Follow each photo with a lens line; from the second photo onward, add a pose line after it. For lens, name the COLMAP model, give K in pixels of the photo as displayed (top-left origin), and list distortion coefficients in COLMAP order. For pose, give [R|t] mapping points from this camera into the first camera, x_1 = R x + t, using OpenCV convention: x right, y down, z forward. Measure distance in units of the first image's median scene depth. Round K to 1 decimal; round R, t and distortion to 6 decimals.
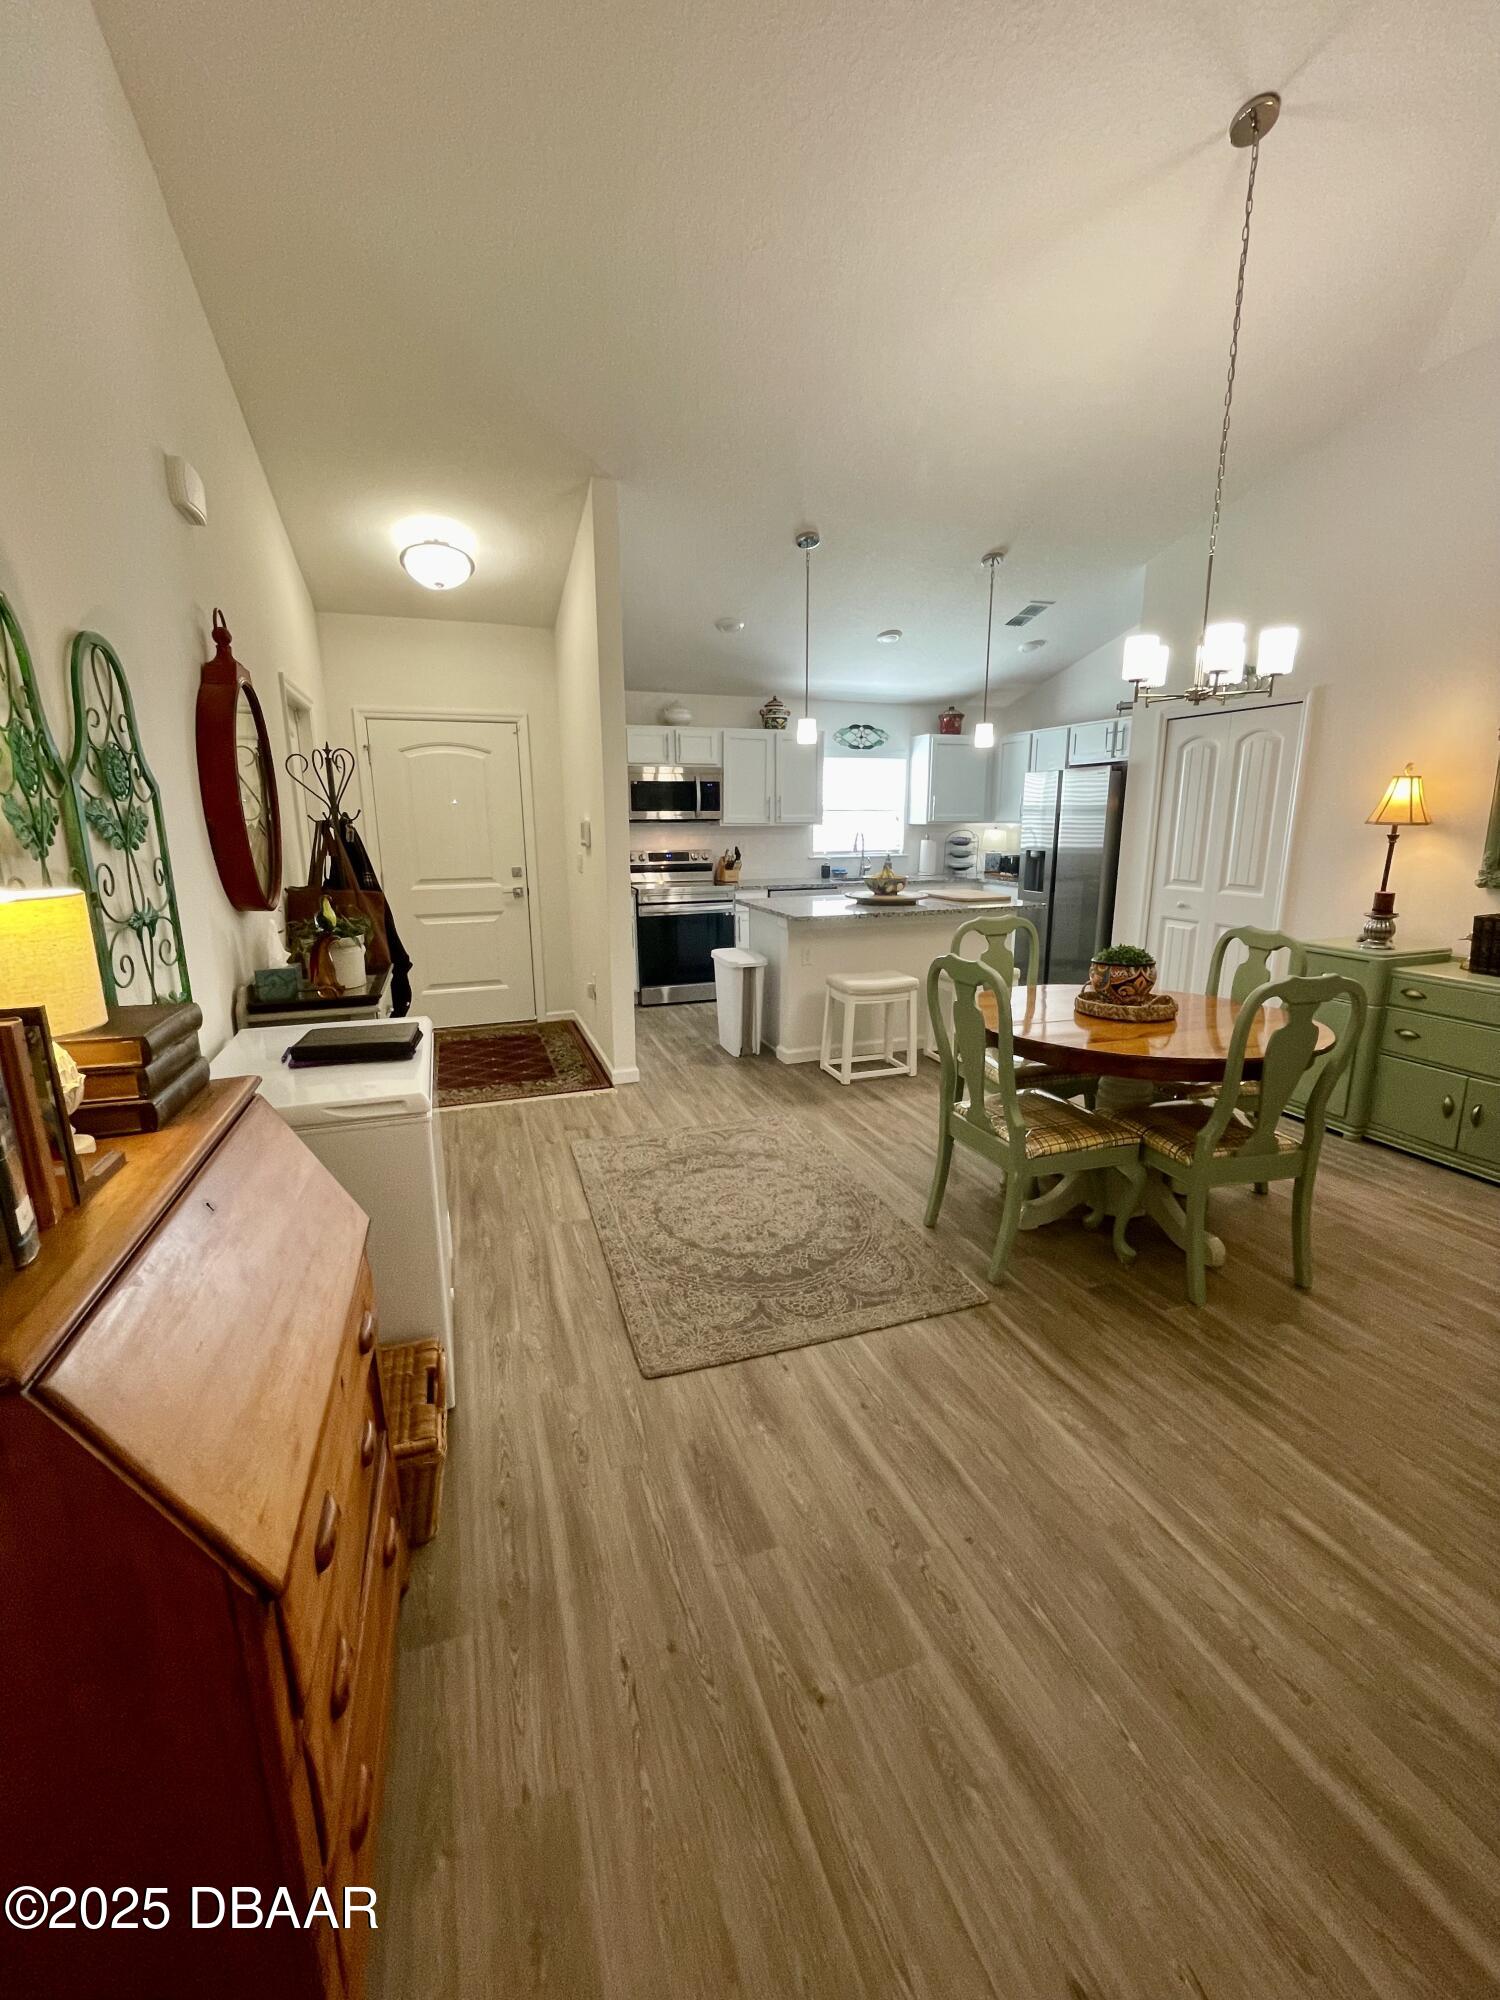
lens RADIAL K [[830.1, 0, 750.0], [0, 830.1, 1000.0], [0, 0, 1]] dist [0.000296, 0.000103]
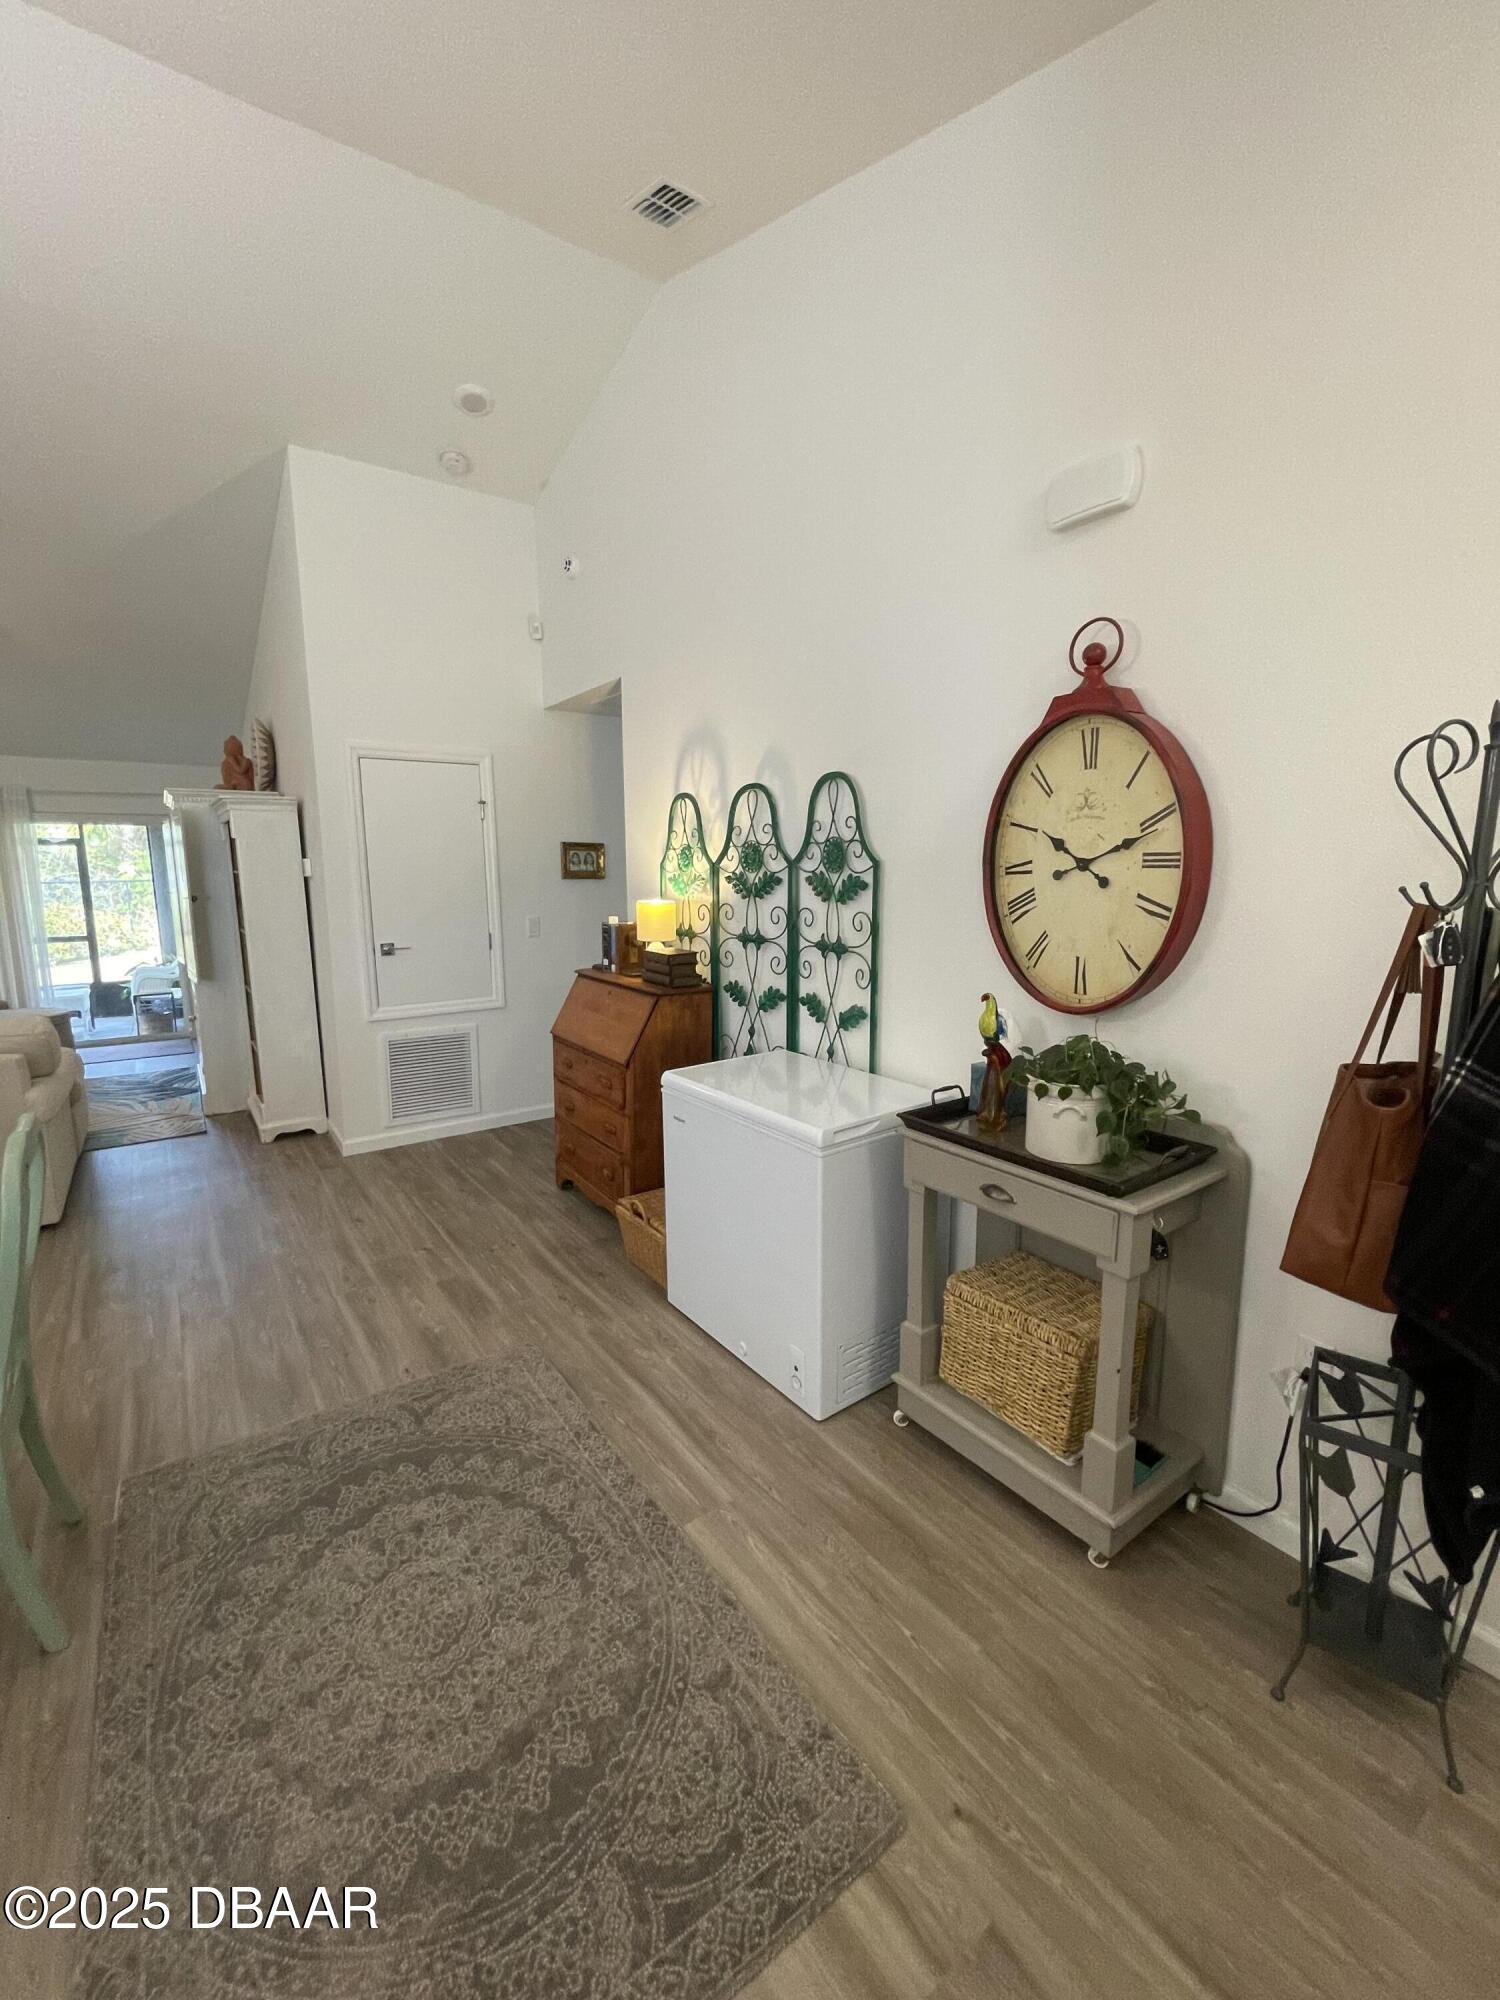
lens RADIAL K [[821.8, 0, 750.0], [0, 821.8, 1000.0], [0, 0, 1]] dist [-0.002064, -0.000219]
pose [[-0.960431, 0.049549, -0.274075, -0.074741], [-0.054646, 0.931398, 0.359877, -0.274511], [0.273105, 0.360615, -0.891836, 1.170783]]
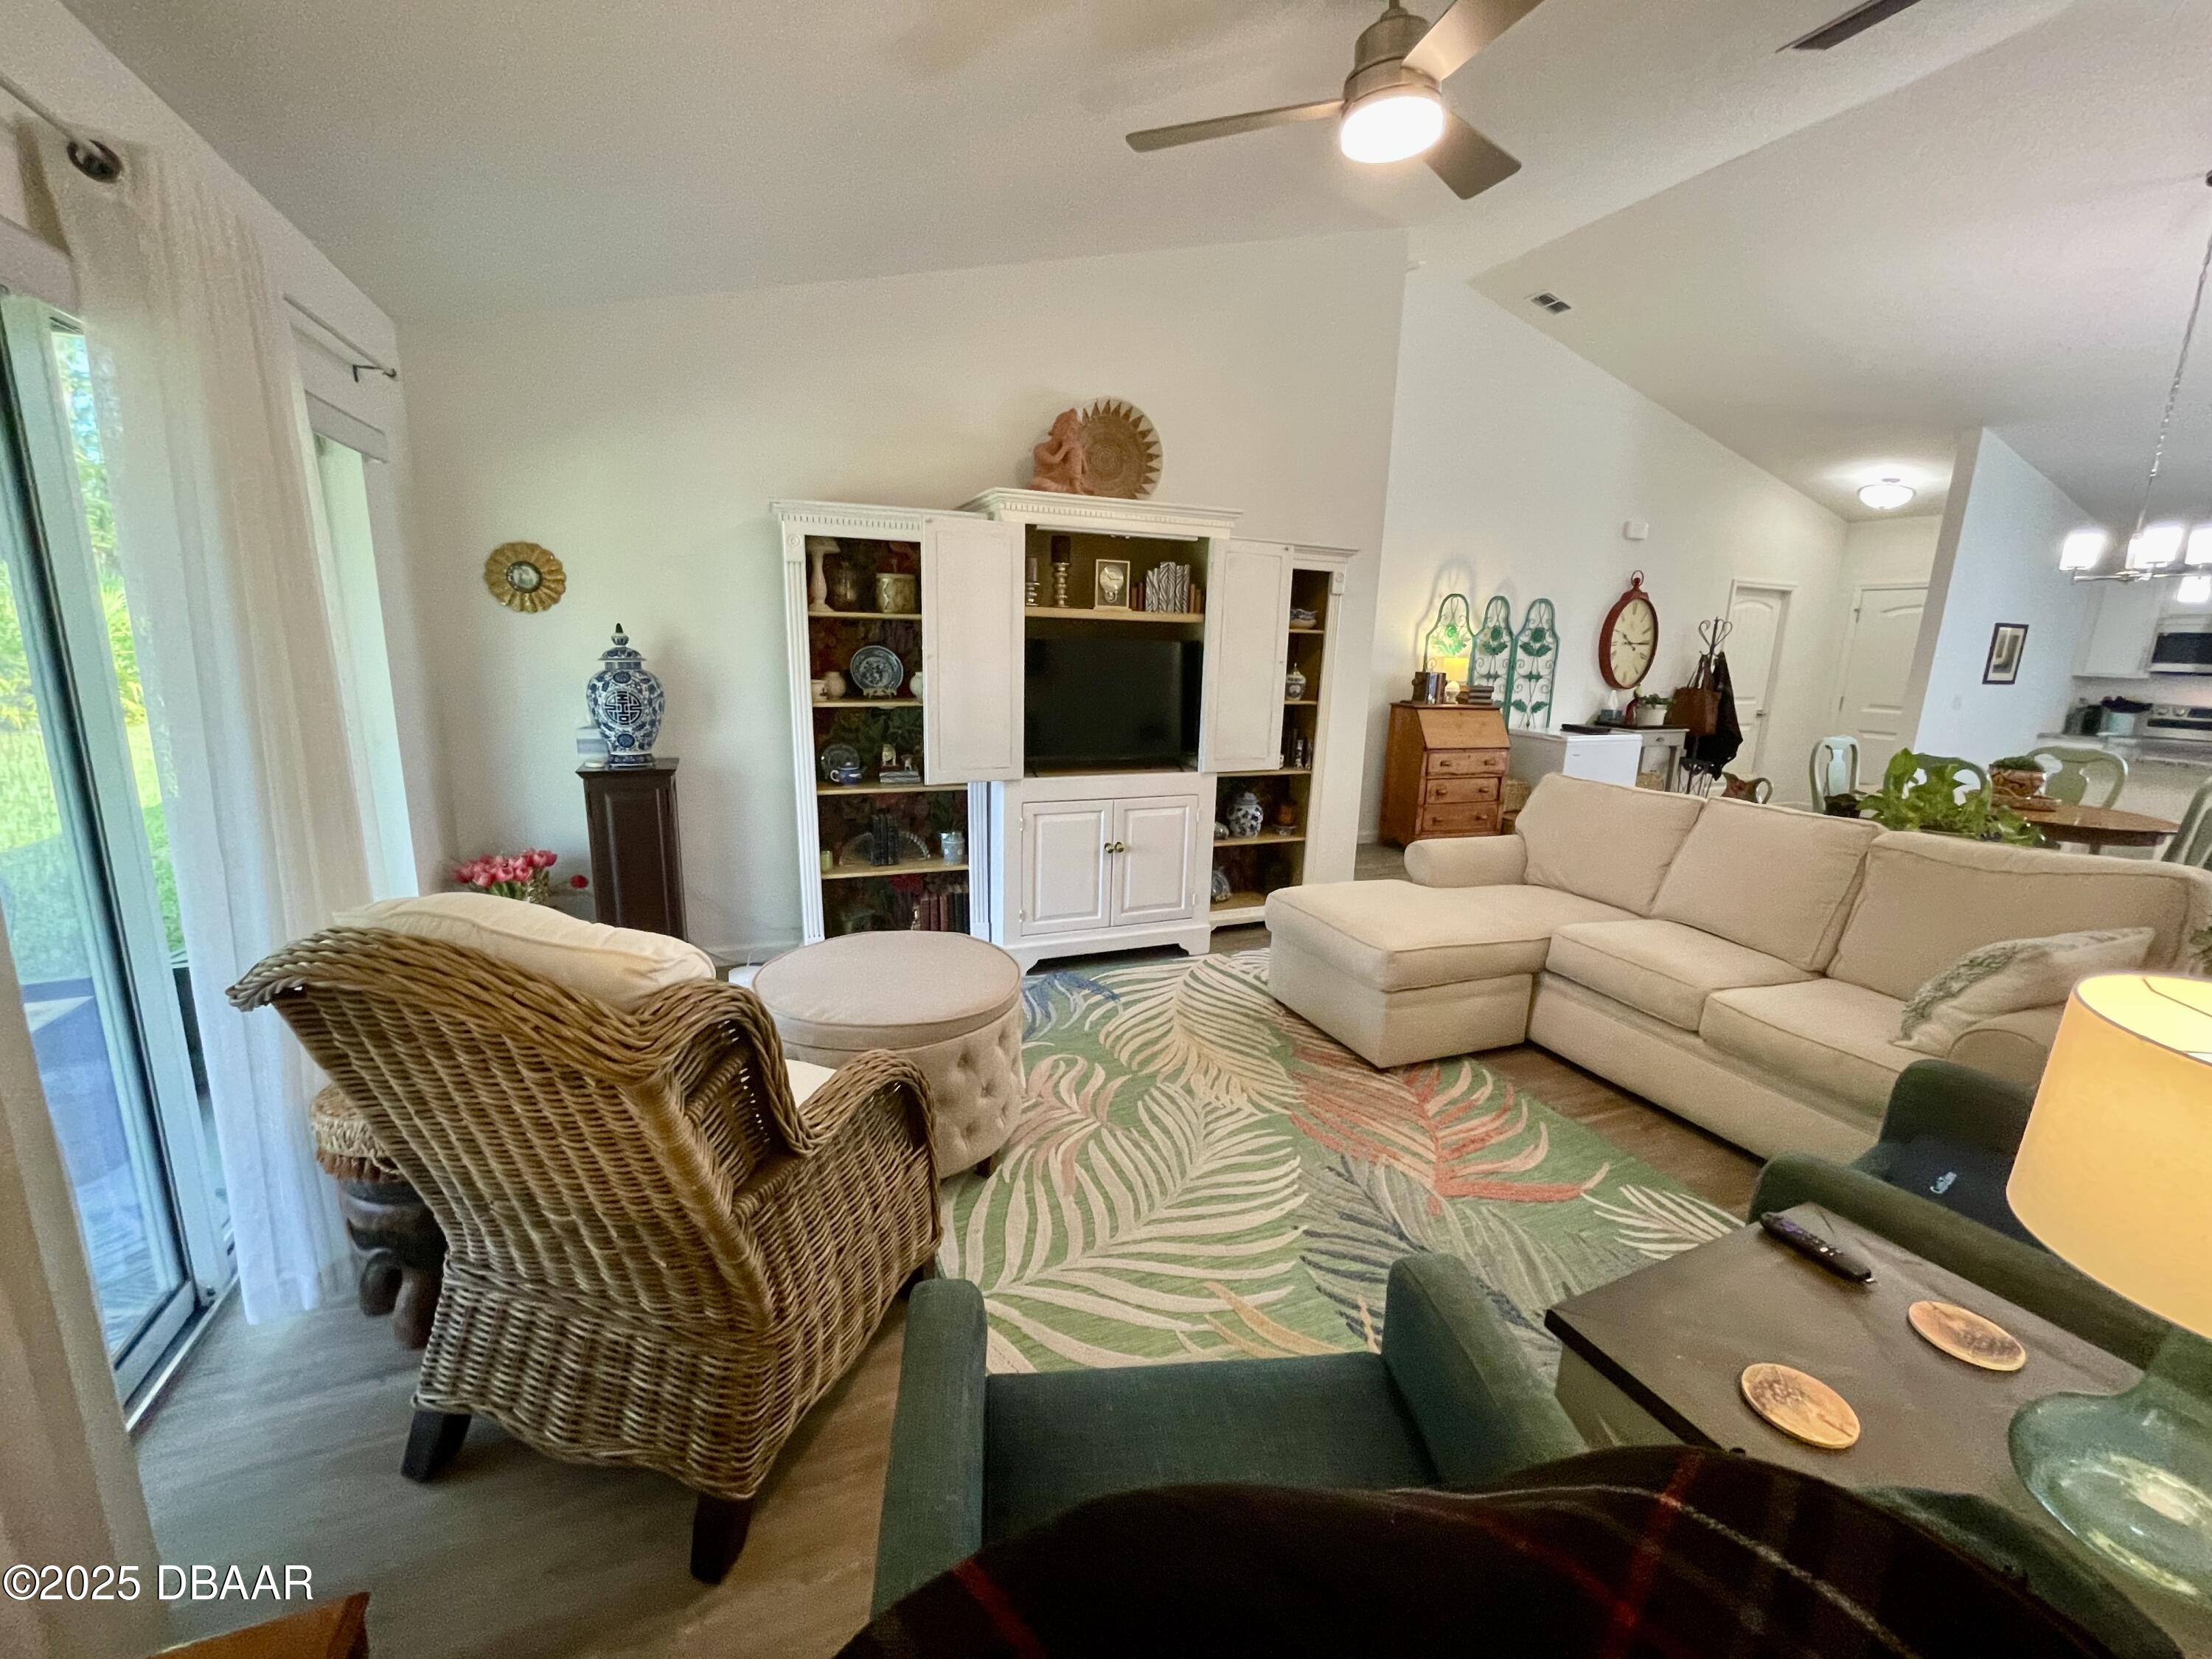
lens RADIAL K [[907.2, 0, 1109.2], [0, 907.2, 831.6], [0, 0, 1]] dist [-0.001335, -0.000102]
pose [[0.070304, 0.215392, -0.973994, 1.488648], [-0.245594, 0.950092, 0.192379, 0.111080], [0.966820, 0.225682, 0.119694, -0.514977]]
